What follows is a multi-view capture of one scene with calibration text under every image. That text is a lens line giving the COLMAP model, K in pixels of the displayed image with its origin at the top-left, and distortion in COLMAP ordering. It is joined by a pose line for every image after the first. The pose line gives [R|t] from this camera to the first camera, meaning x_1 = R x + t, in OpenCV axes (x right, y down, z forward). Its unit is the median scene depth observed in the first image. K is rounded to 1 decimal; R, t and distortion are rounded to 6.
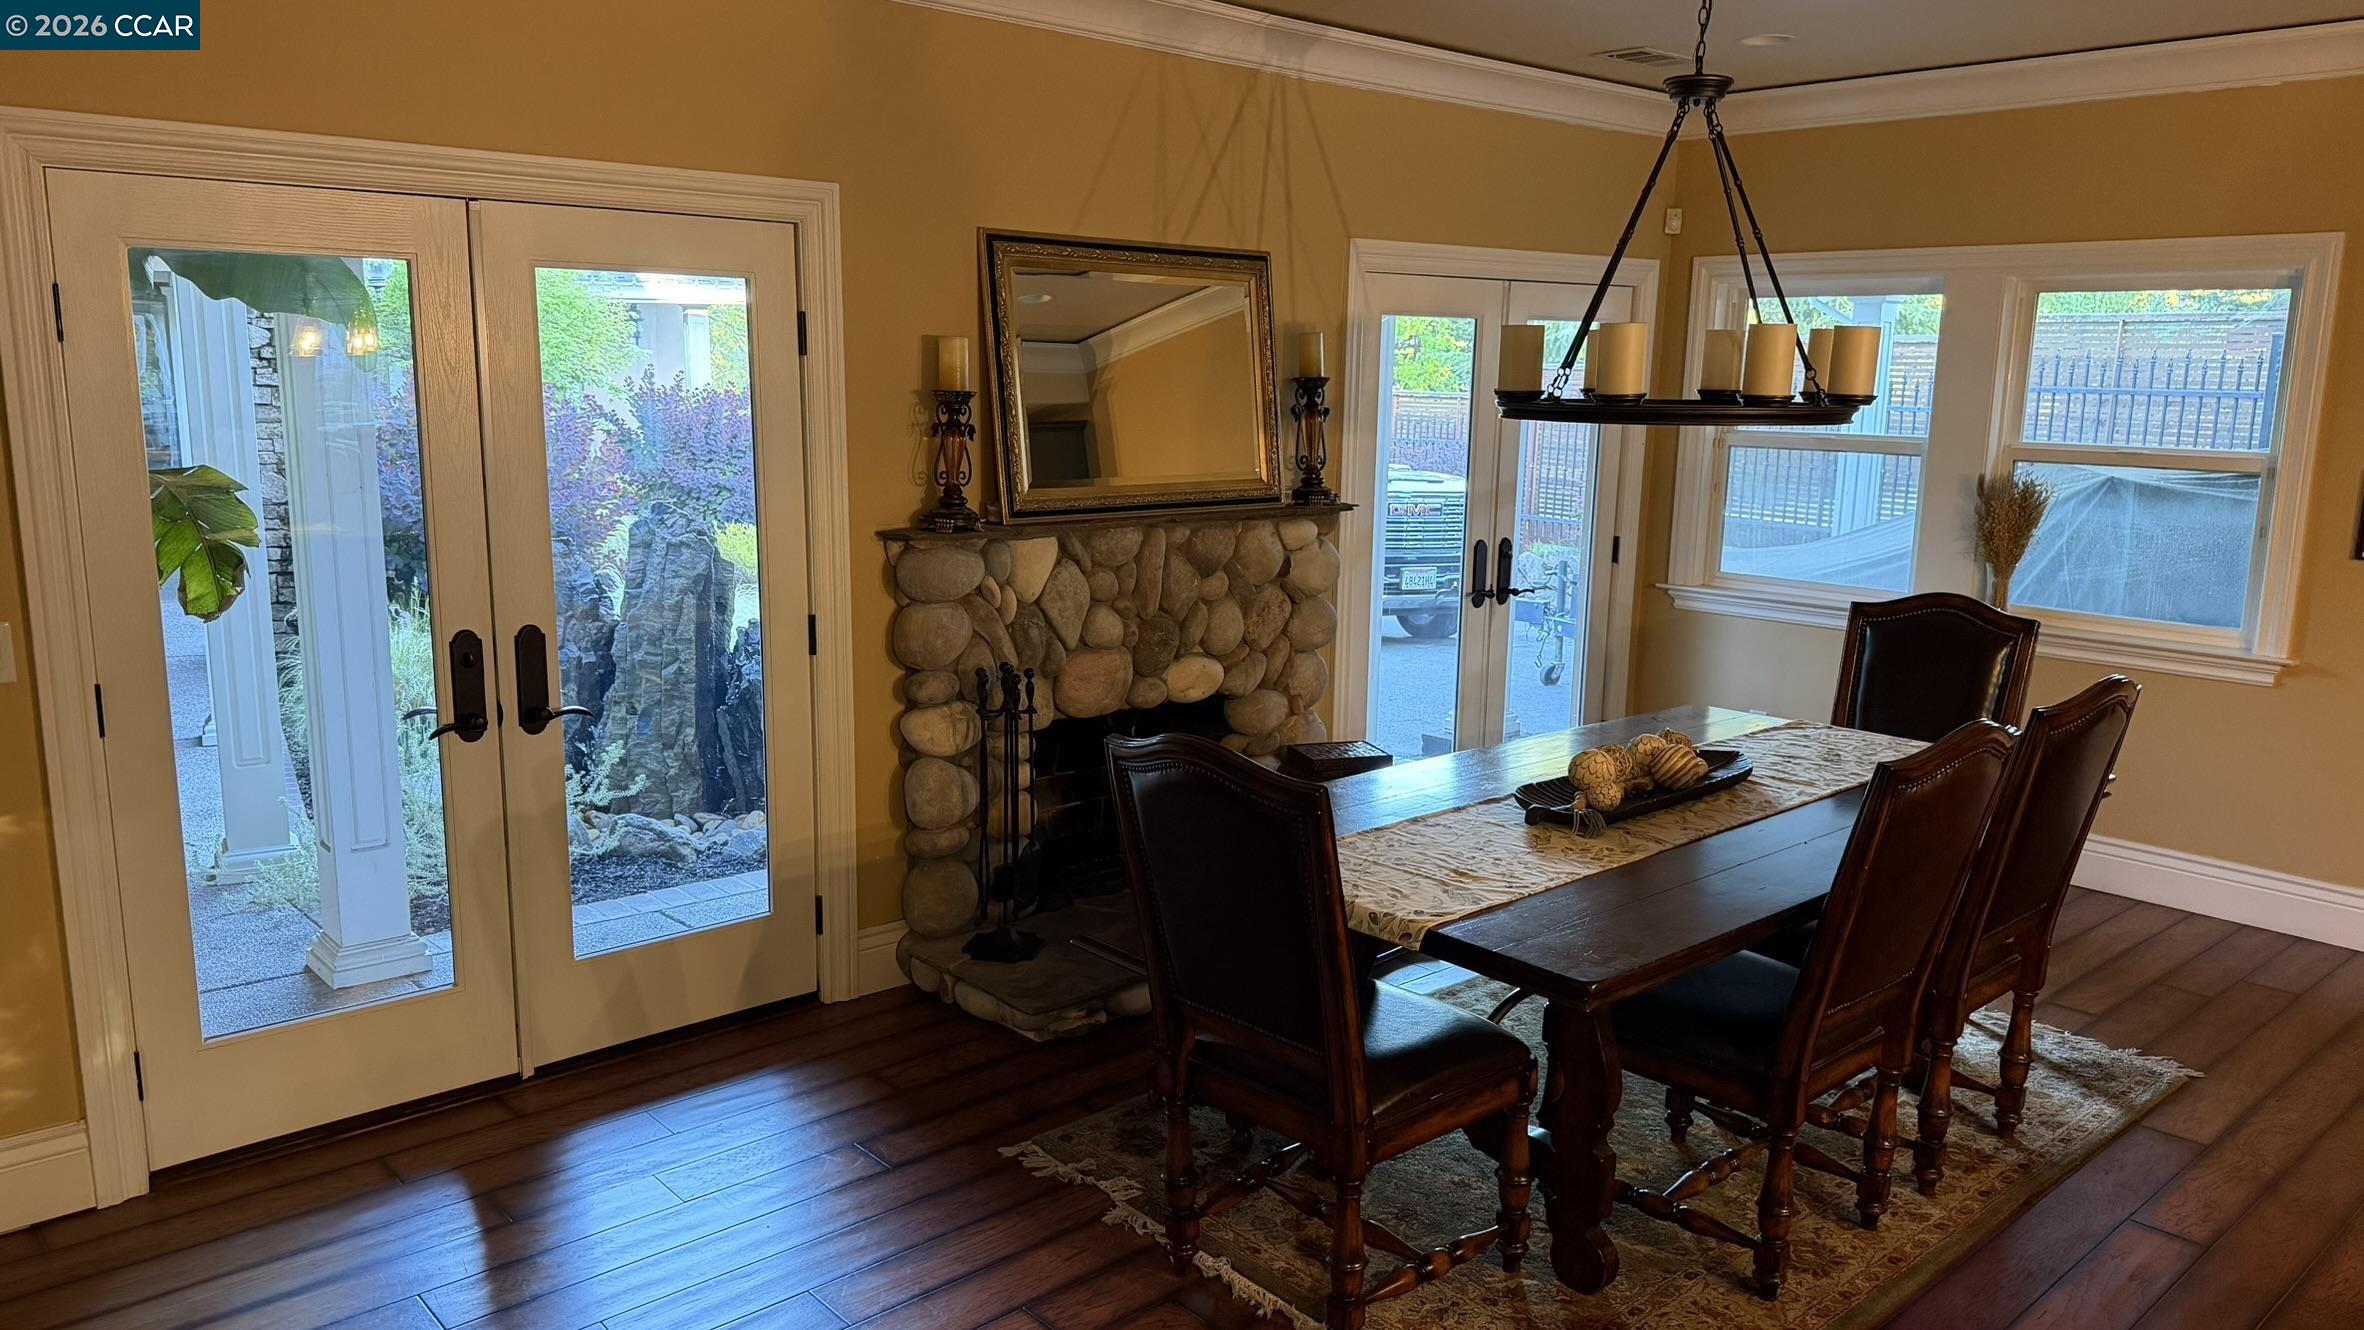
lens RADIAL K [[1646.3, 0, 1200.1], [0, 1646.3, 662.2], [0, 0, 1]] dist [0.121467, -0.183242]
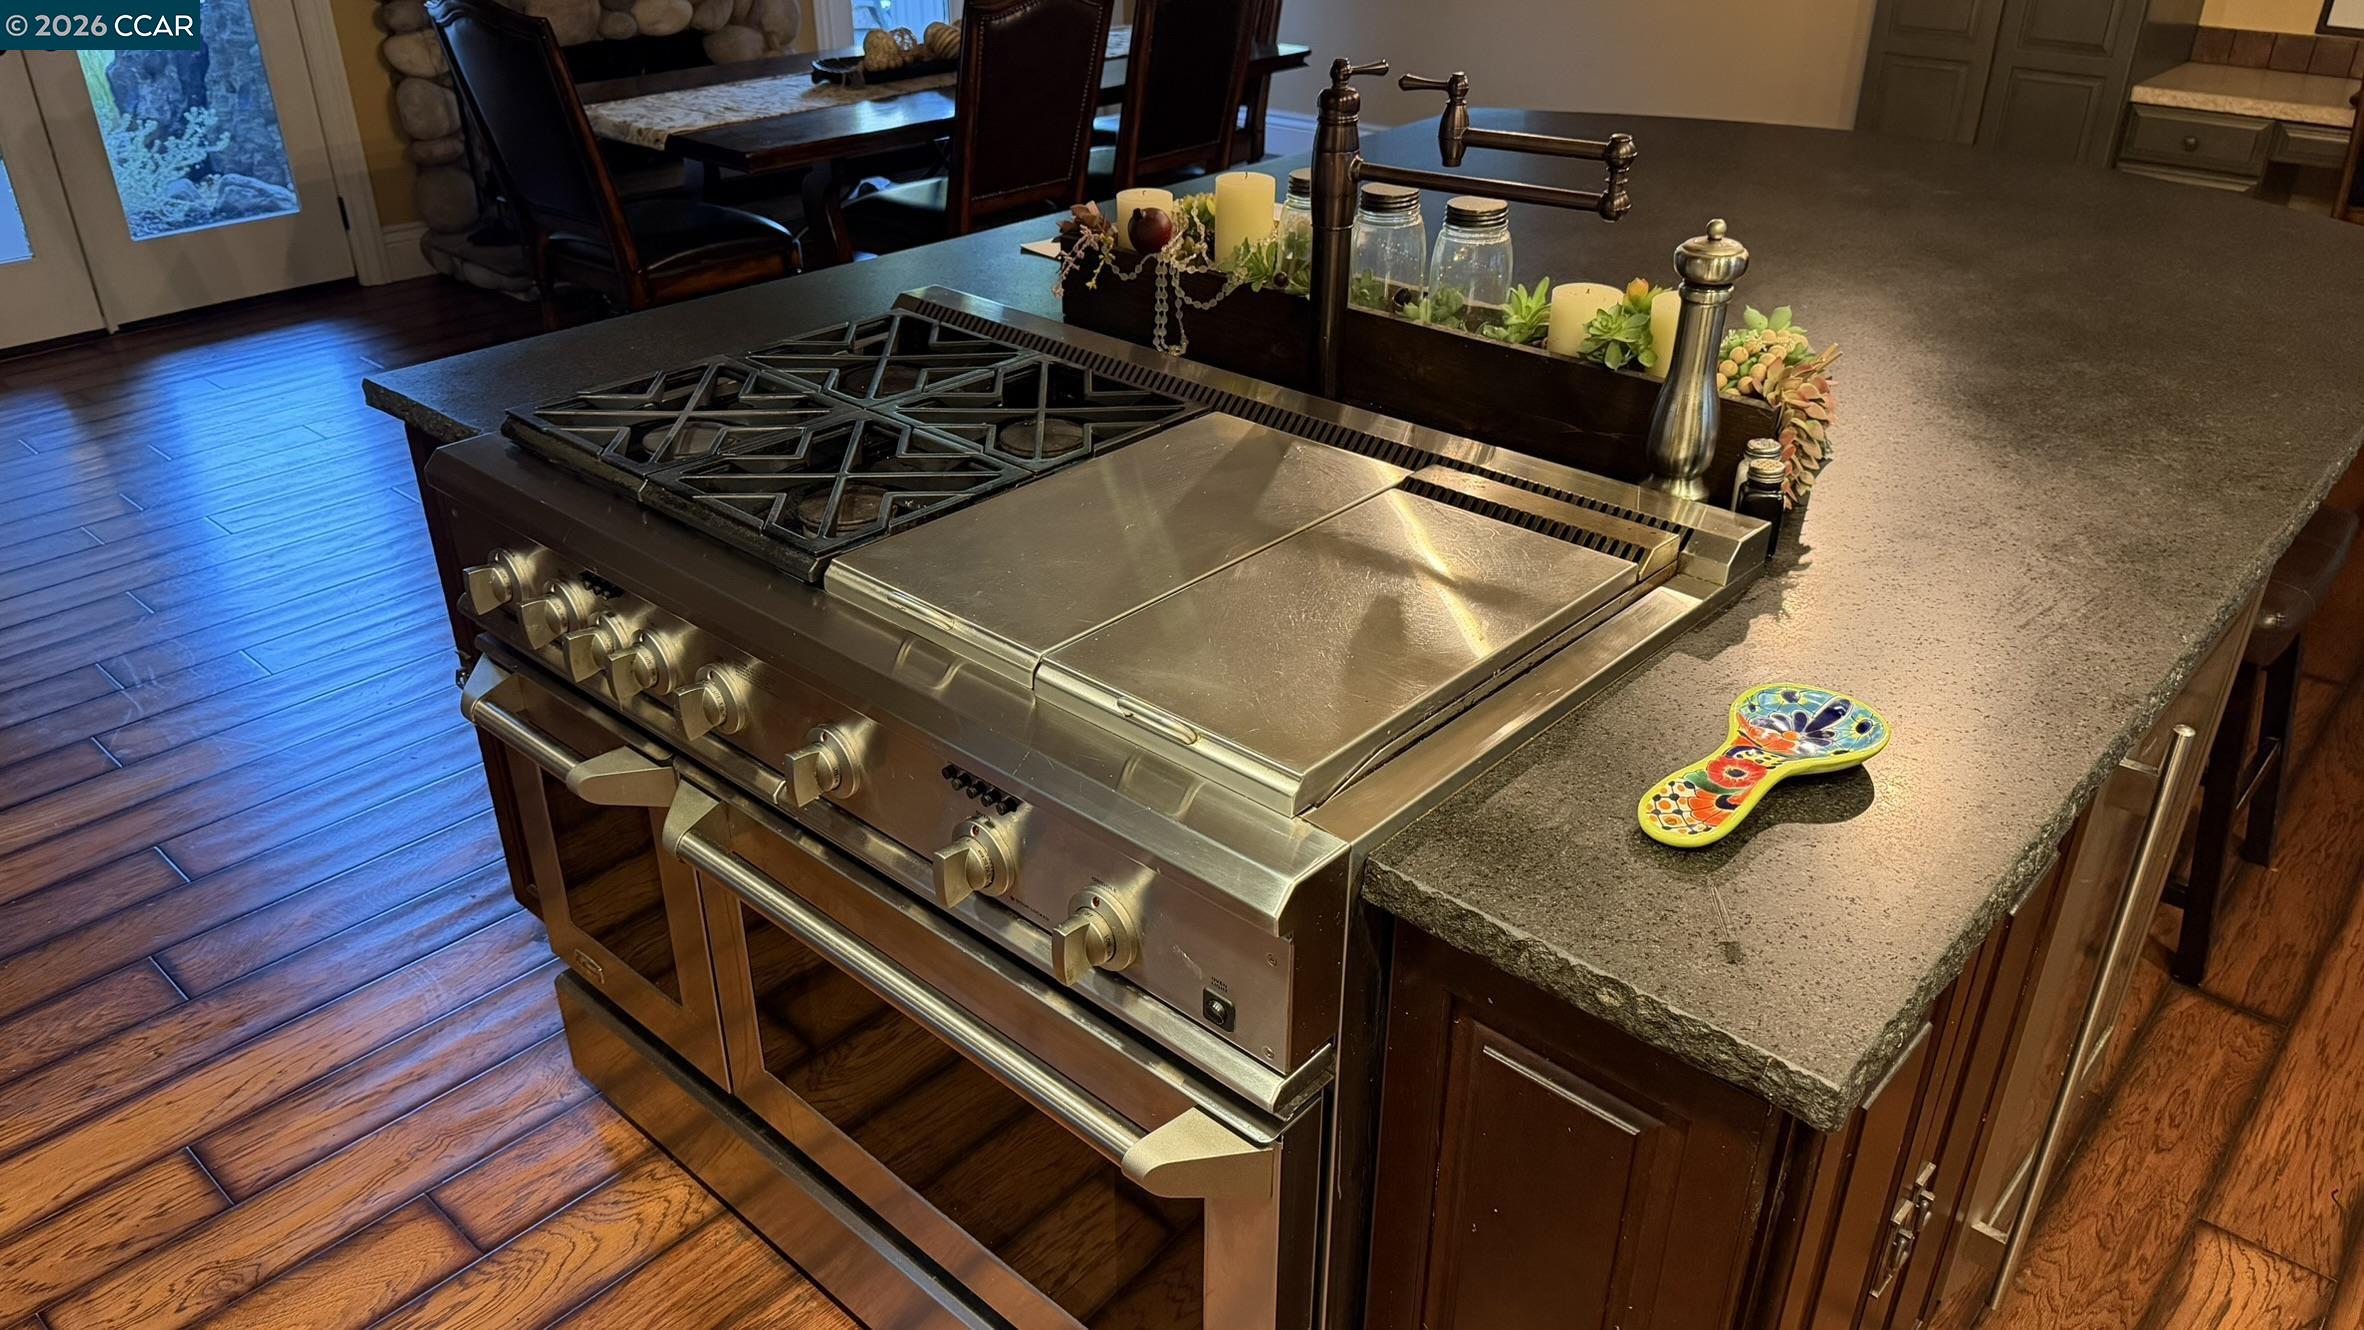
lens RADIAL K [[1646.3, 0, 1200.1], [0, 1646.3, 662.2], [0, 0, 1]] dist [0.121467, -0.183242]
pose [[0.994500, -0.063847, 0.083031, 0.280396], [0.034424, 0.947935, 0.316598, 0.093591], [-0.098921, -0.311999, 0.944919, -0.354681]]
